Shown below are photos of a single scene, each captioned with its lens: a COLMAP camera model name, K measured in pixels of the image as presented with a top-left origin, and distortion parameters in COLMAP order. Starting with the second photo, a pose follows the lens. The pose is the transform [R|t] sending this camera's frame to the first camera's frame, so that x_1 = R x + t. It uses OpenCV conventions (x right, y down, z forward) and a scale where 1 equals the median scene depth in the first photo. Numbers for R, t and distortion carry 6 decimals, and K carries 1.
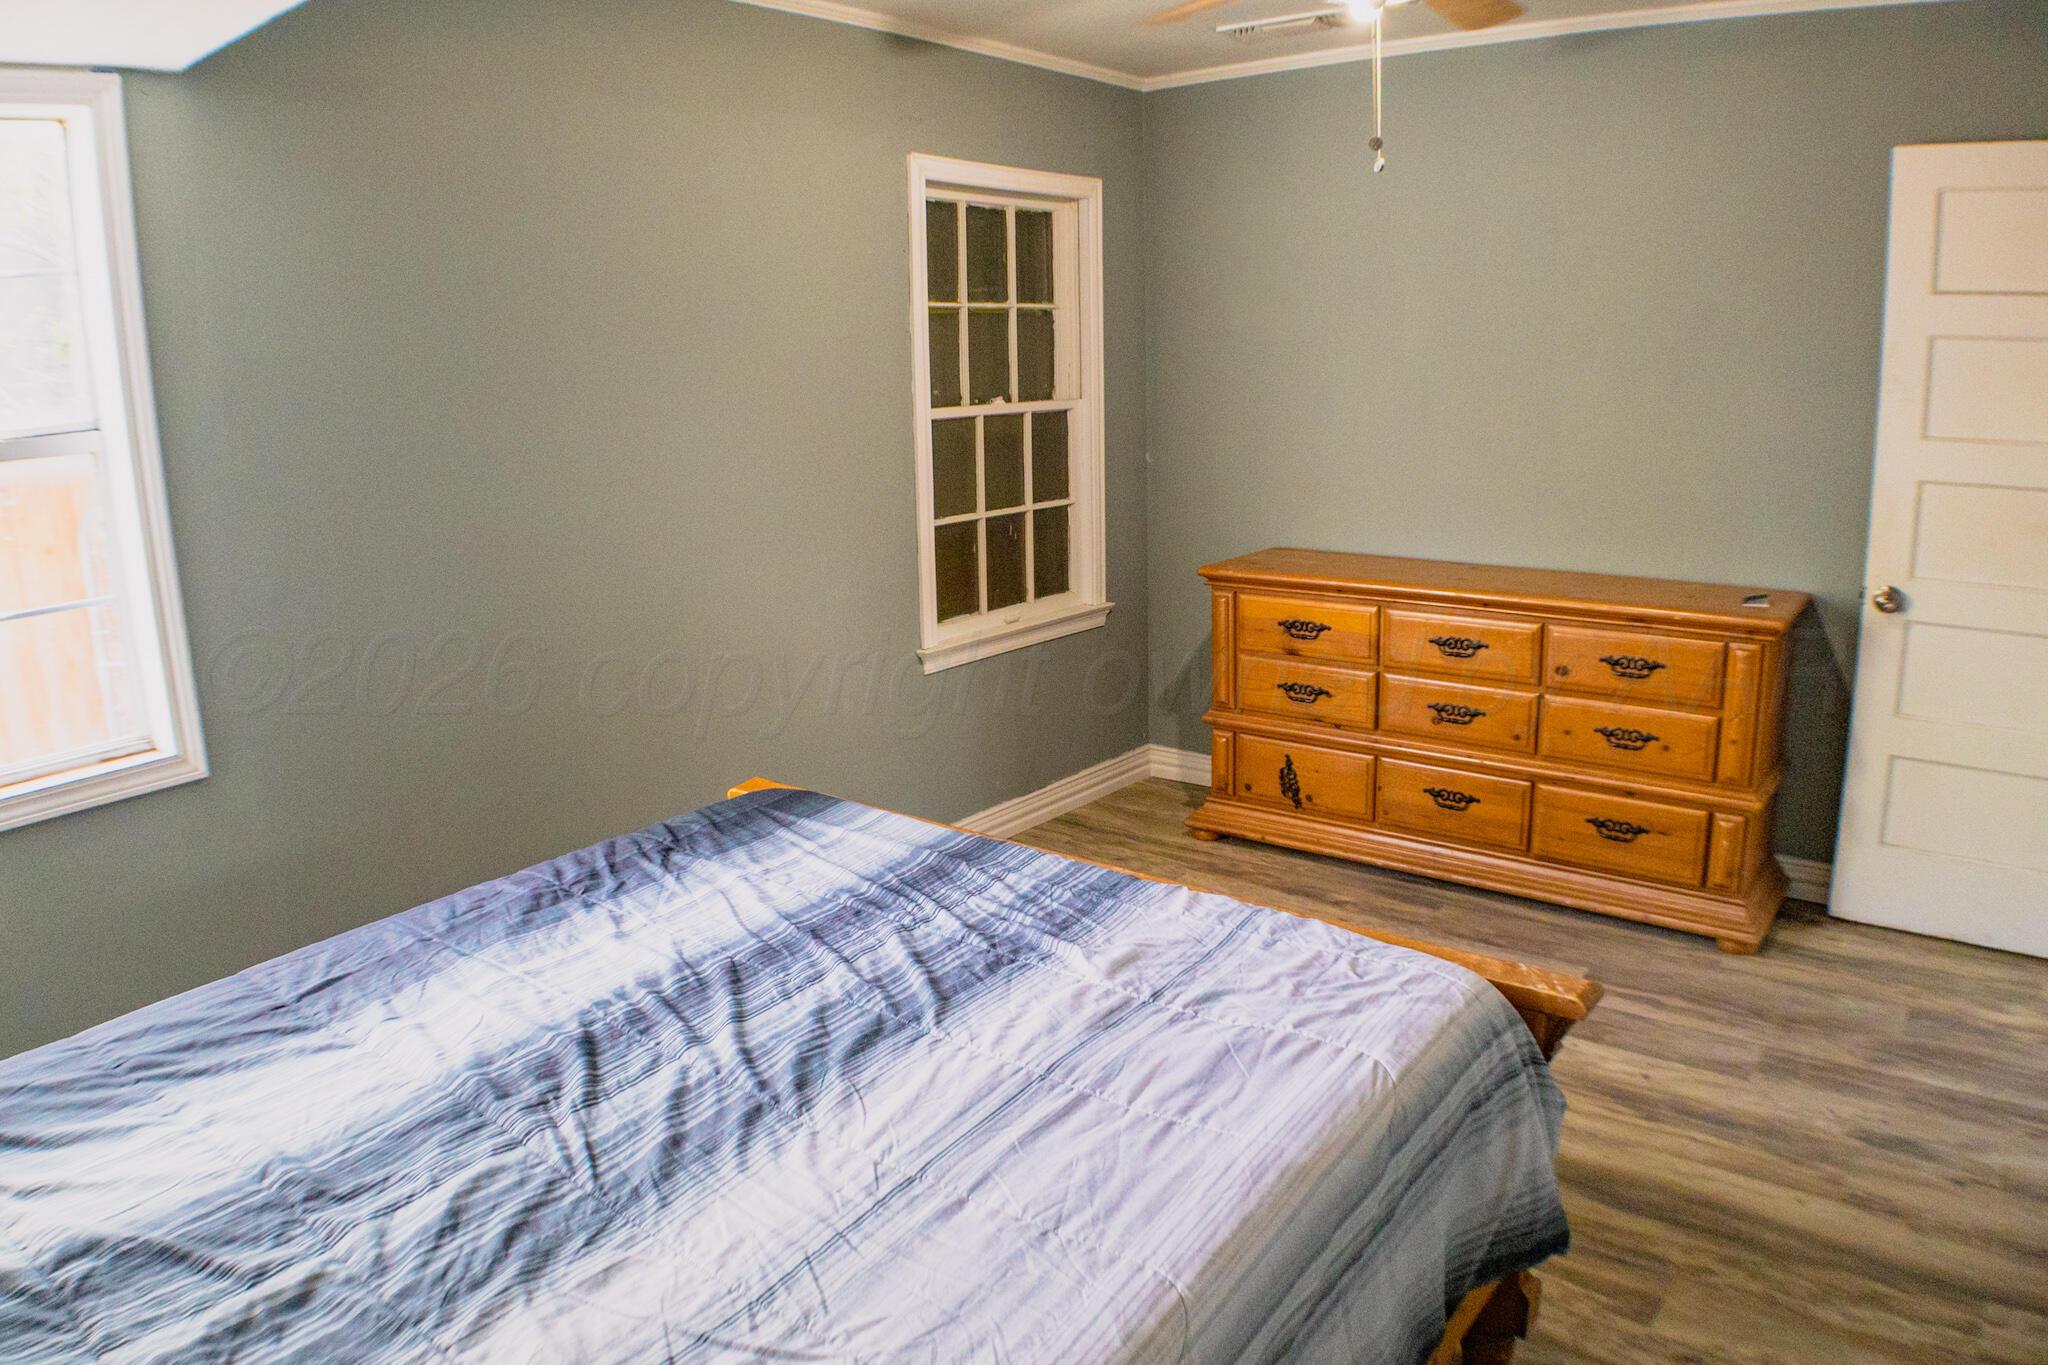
lens RADIAL K [[1335.6, 0, 1046.2], [0, 1335.6, 679.4], [0, 0, 1]] dist [-0.145908, 0.037873]
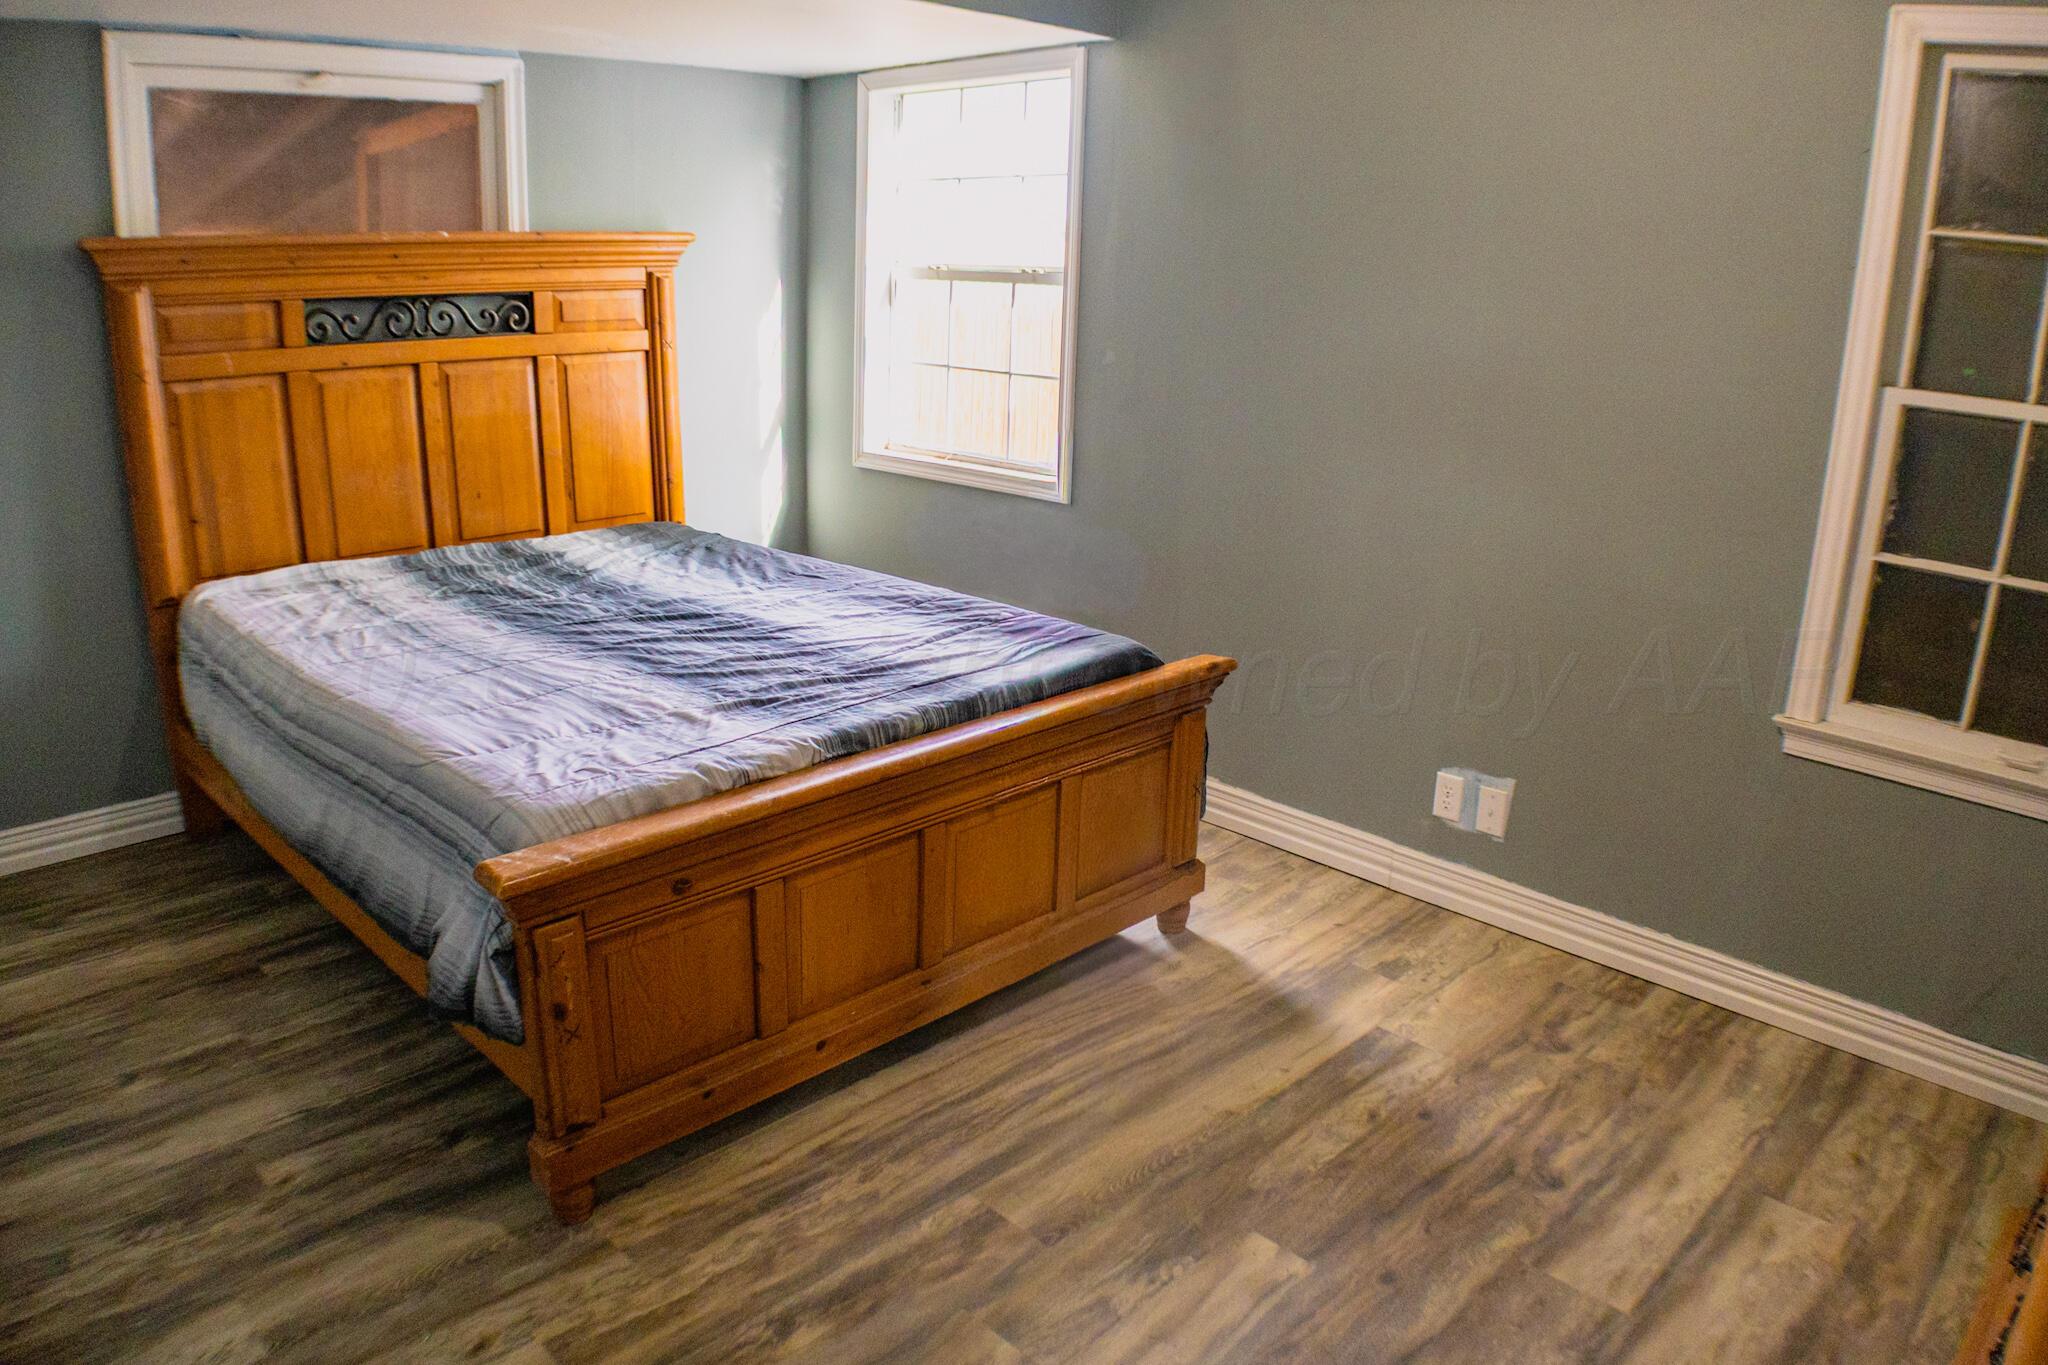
lens RADIAL K [[1335.6, 0, 1046.2], [0, 1335.6, 679.4], [0, 0, 1]] dist [-0.145908, 0.037873]
pose [[-0.078391, 0.330987, -0.940374, 1.341212], [-0.264633, 0.902527, 0.339726, -0.391993], [0.961158, 0.275485, 0.016840, 1.385274]]
